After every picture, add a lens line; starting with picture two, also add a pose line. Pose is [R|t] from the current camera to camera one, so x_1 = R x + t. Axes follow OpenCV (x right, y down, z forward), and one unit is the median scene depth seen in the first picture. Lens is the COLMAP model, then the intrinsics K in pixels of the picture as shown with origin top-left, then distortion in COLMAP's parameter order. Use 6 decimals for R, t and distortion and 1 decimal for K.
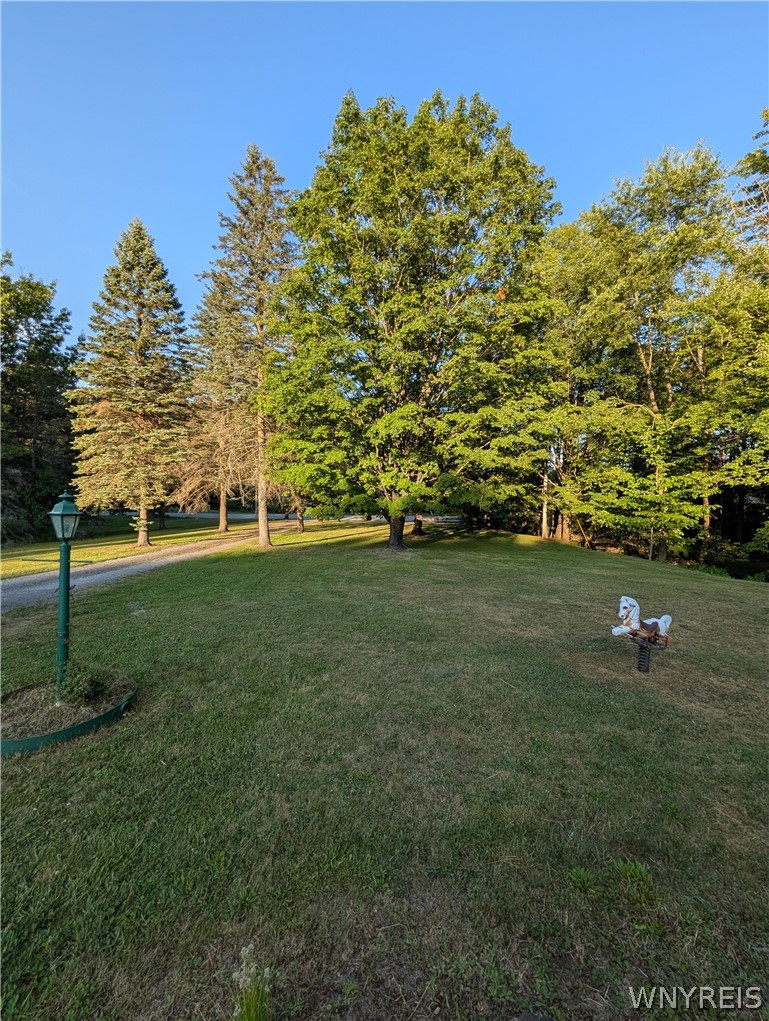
lens RADIAL K [[393.6, 0, 384.5], [0, 393.6, 514.2], [0, 0, 1]] dist [0.002670, -0.000086]
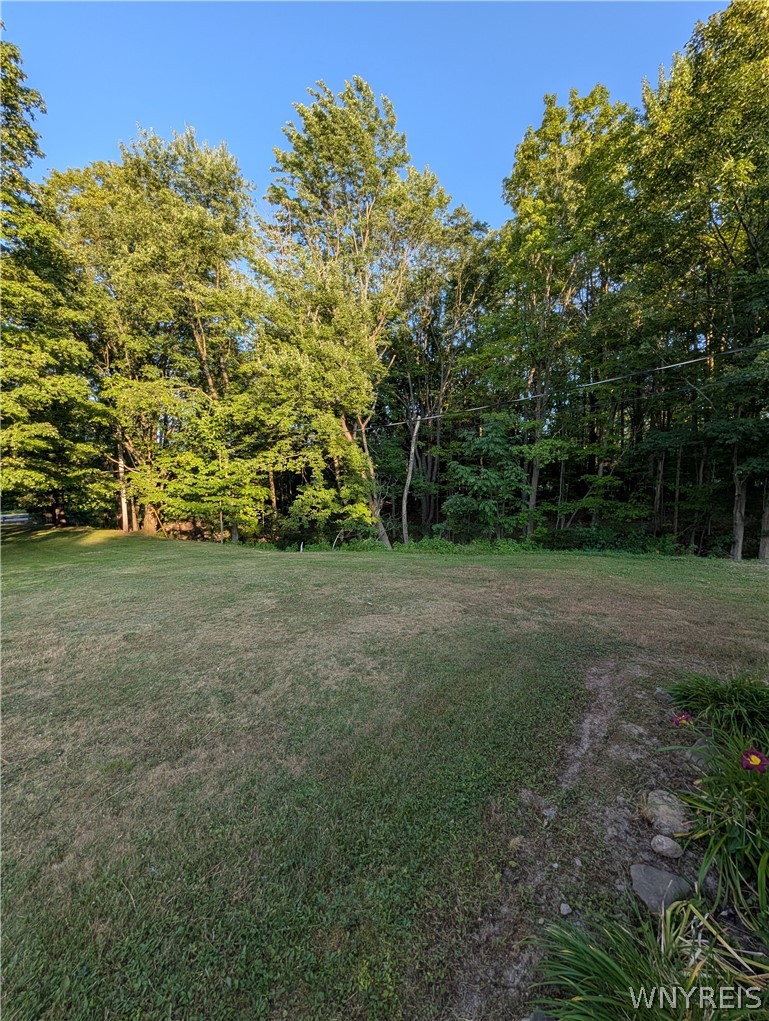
lens RADIAL K [[393.6, 0, 384.0], [0, 393.6, 508.2], [0, 0, 1]] dist [0.002670, -0.000086]
pose [[0.649390, -0.070619, 0.757169, 0.172720], [0.055738, 0.997421, 0.045222, 0.001358], [-0.758410, 0.012836, 0.651651, 0.008075]]
